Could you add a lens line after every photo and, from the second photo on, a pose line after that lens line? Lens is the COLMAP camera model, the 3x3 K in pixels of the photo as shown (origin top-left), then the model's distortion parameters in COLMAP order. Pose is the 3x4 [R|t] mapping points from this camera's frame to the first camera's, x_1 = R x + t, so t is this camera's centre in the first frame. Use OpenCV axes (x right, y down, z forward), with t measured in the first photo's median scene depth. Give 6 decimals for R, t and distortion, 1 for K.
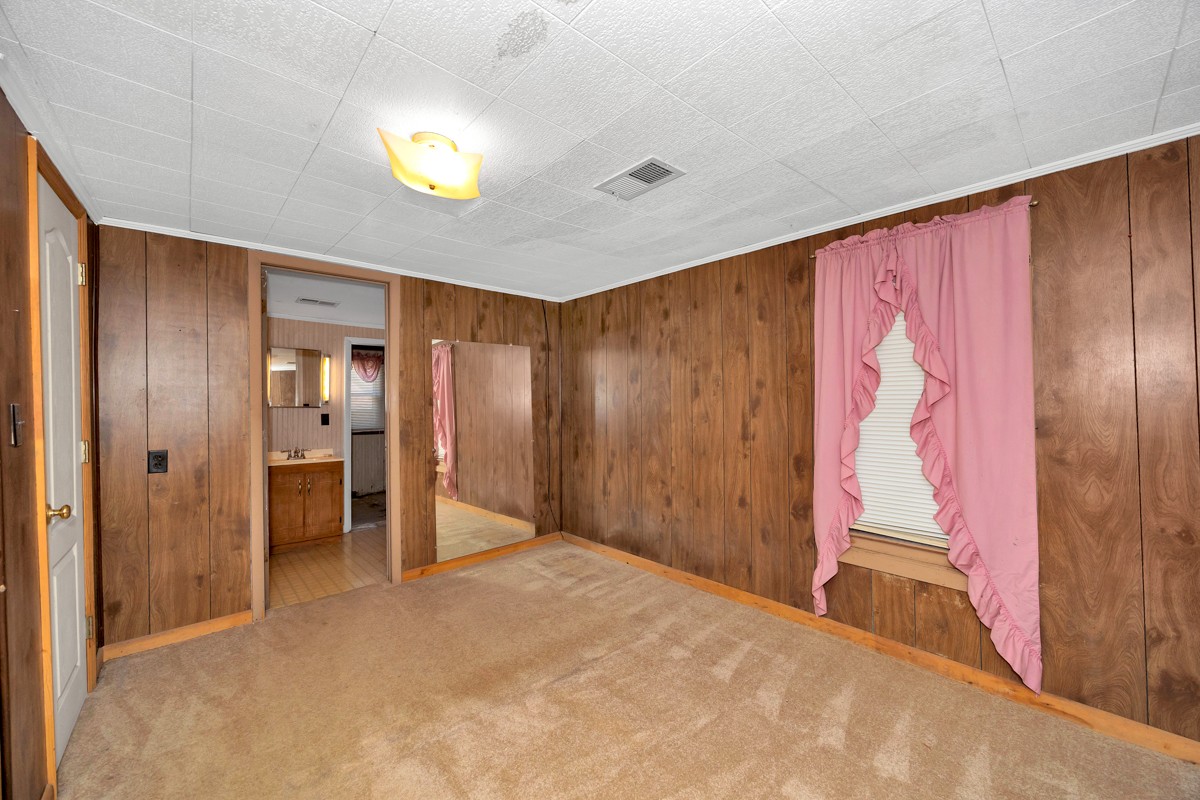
lens RADIAL K [[463.6, 0, 601.5], [0, 463.6, 410.8], [0, 0, 1]] dist [0.001907, 0.000161]
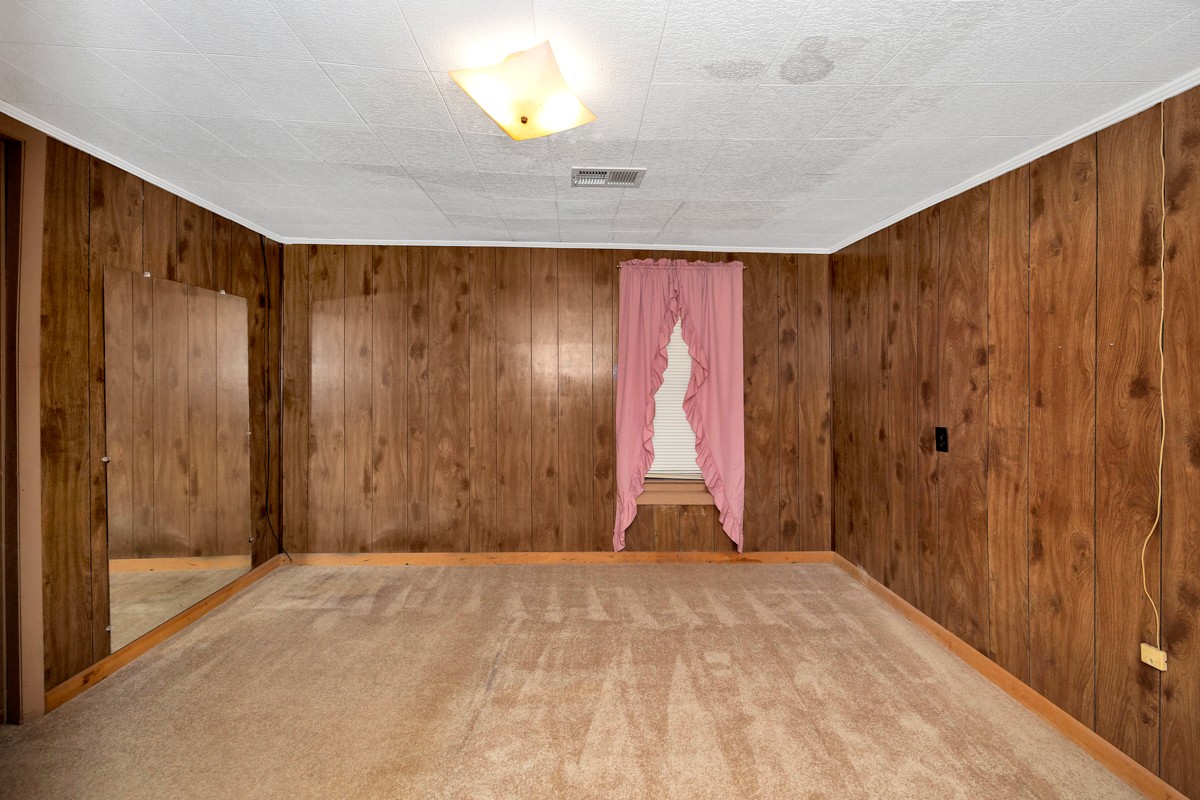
lens RADIAL K [[475.8, 0, 599.5], [0, 475.8, 393.8], [0, 0, 1]] dist [0.003985, 0.000013]
pose [[0.645736, -0.009157, 0.763506, -0.445002], [0.003174, 0.999952, 0.009308, 0.000196], [-0.763554, -0.003587, 0.645734, 0.163324]]
